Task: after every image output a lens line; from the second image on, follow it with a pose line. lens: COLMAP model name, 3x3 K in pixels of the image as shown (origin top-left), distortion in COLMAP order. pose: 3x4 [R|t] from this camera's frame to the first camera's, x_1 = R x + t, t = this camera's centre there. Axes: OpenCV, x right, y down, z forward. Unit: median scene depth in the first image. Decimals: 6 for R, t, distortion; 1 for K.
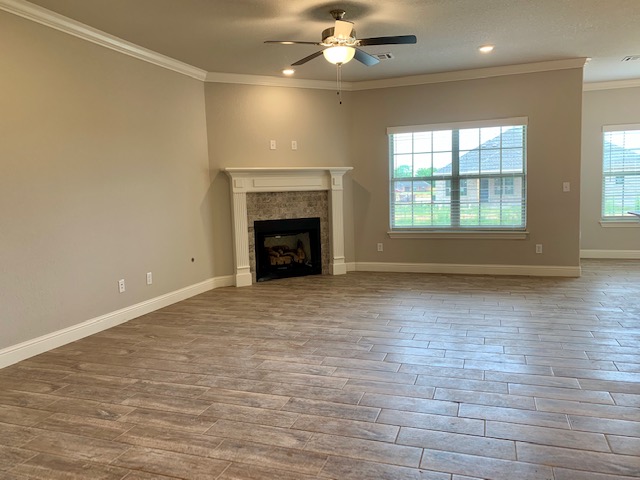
lens RADIAL K [[502.4, 0, 320.9], [0, 502.4, 237.5], [0, 0, 1]] dist [0.060005, -0.050743]
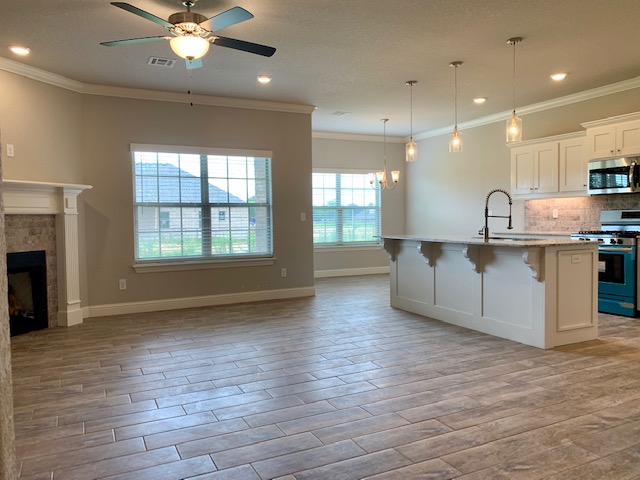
lens RADIAL K [[502.4, 0, 314.1], [0, 502.4, 238.7], [0, 0, 1]] dist [0.060005, -0.050743]
pose [[0.688251, -0.009005, 0.725417, -0.279195], [0.059208, 0.997285, -0.043794, -0.000761], [-0.723053, 0.073092, 0.686915, 0.200684]]
